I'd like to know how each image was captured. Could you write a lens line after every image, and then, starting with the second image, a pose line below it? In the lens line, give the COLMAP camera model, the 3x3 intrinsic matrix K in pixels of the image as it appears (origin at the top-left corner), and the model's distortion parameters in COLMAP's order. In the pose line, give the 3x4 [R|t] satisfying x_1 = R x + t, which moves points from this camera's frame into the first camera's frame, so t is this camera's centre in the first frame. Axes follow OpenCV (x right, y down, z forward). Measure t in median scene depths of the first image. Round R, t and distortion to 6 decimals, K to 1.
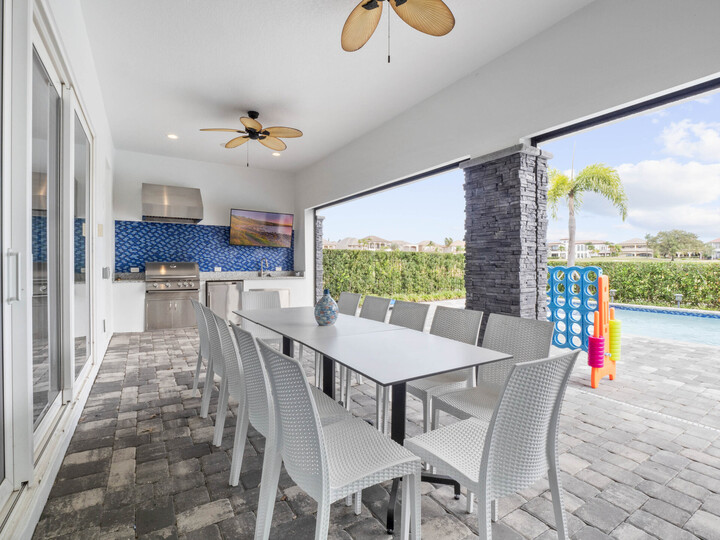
lens RADIAL K [[351.4, 0, 362.7], [0, 351.4, 269.2], [0, 0, 1]] dist [-0.011028, -0.001879]
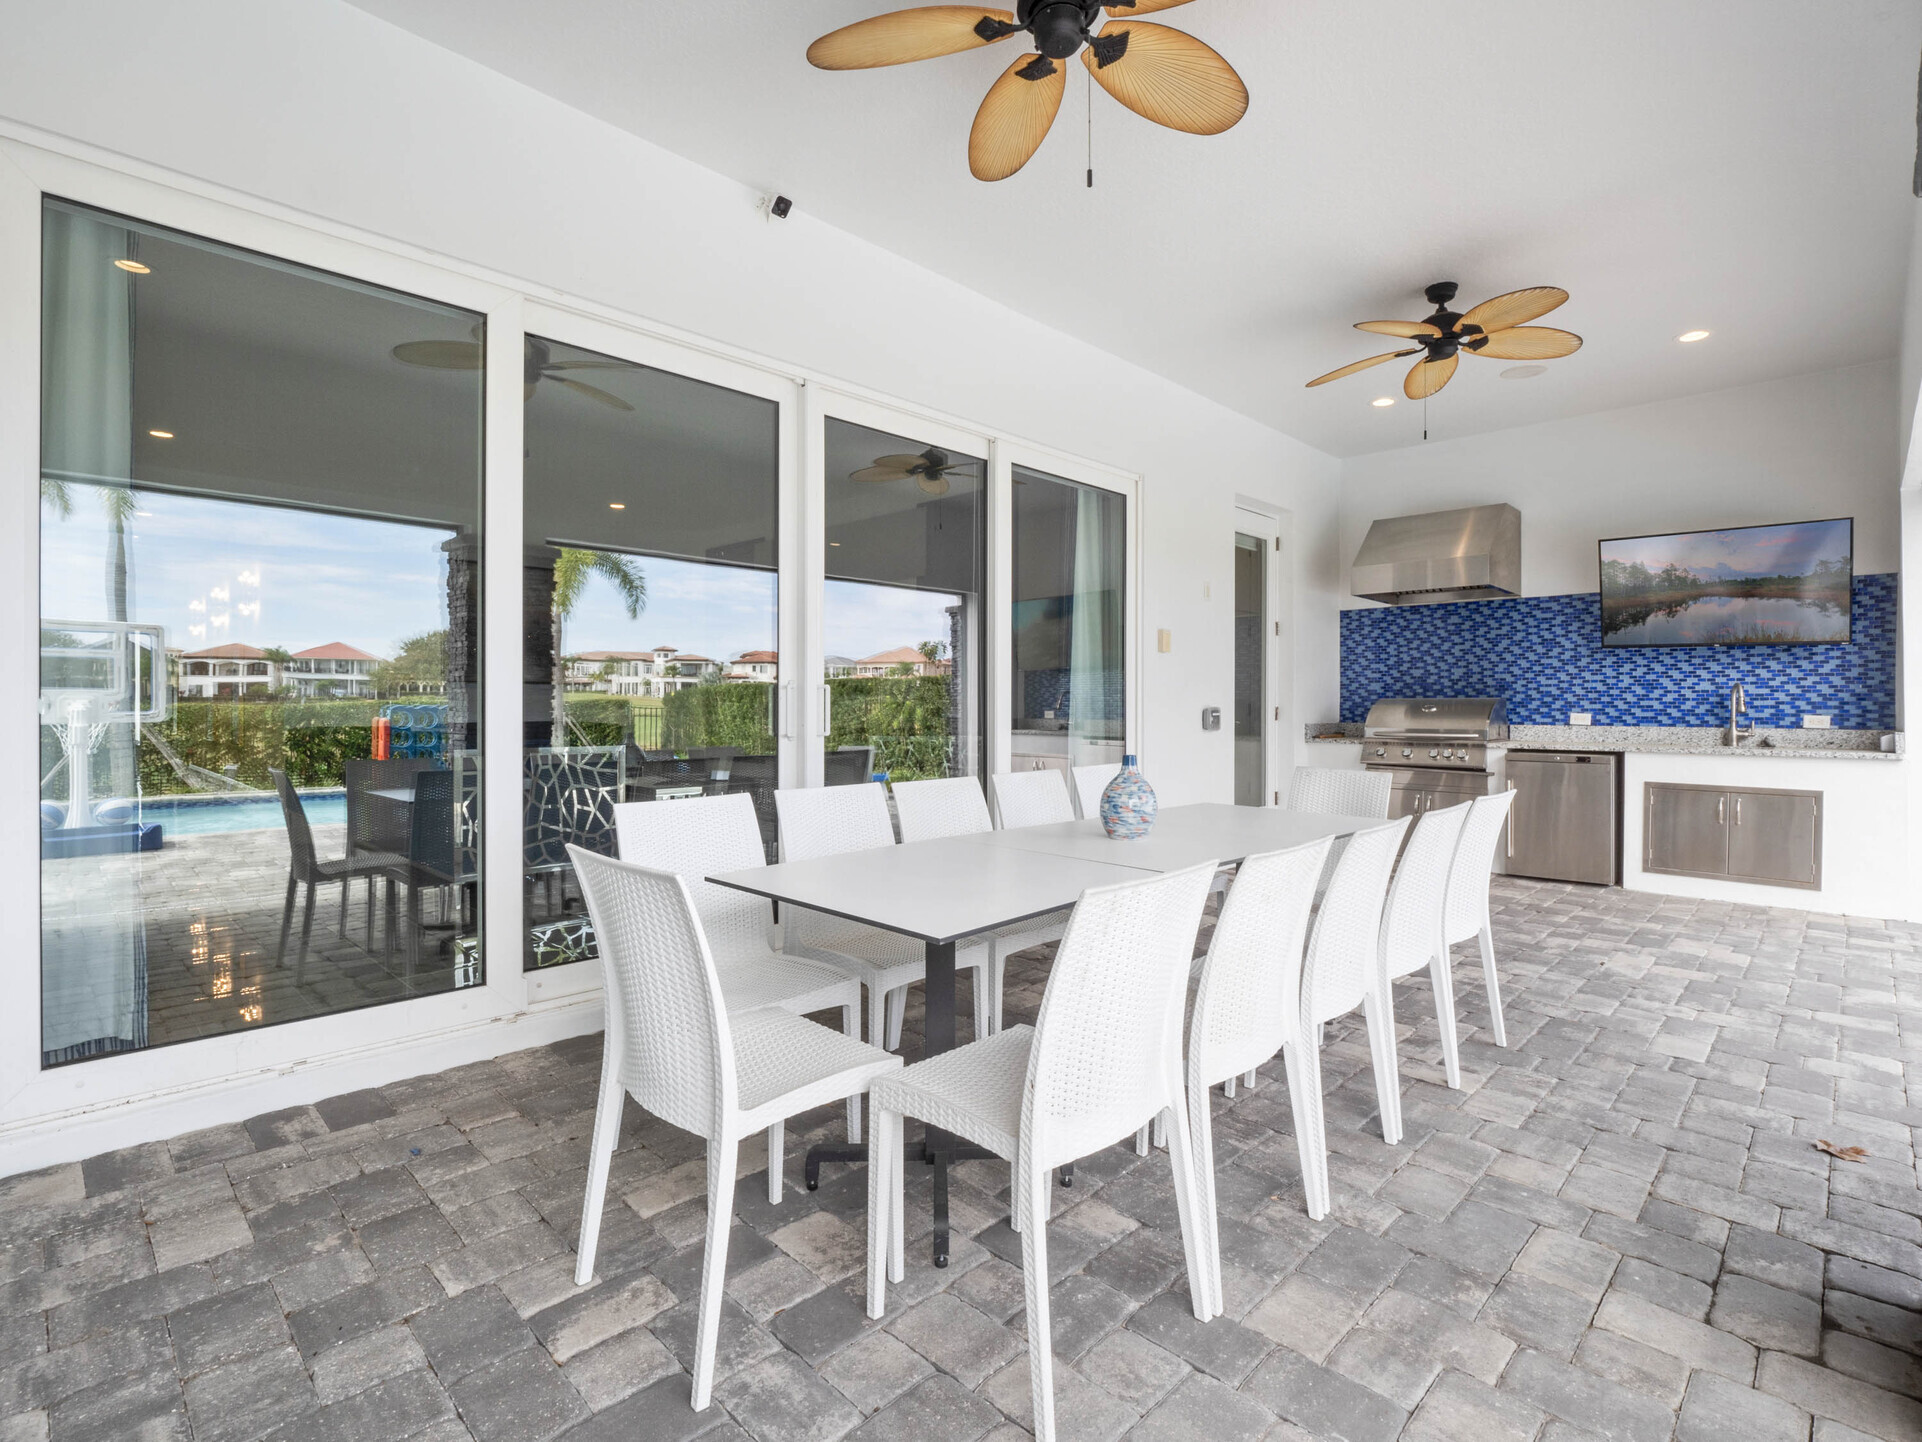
lens RADIAL K [[938.1, 0, 970.8], [0, 938.1, 709.3], [0, 0, 1]] dist [-0.011028, -0.001879]
pose [[0.225935, 0.002984, -0.974138, 0.375088], [-0.017674, 0.999843, -0.001037, 0.002501], [0.973982, 0.017451, 0.225953, 0.215529]]
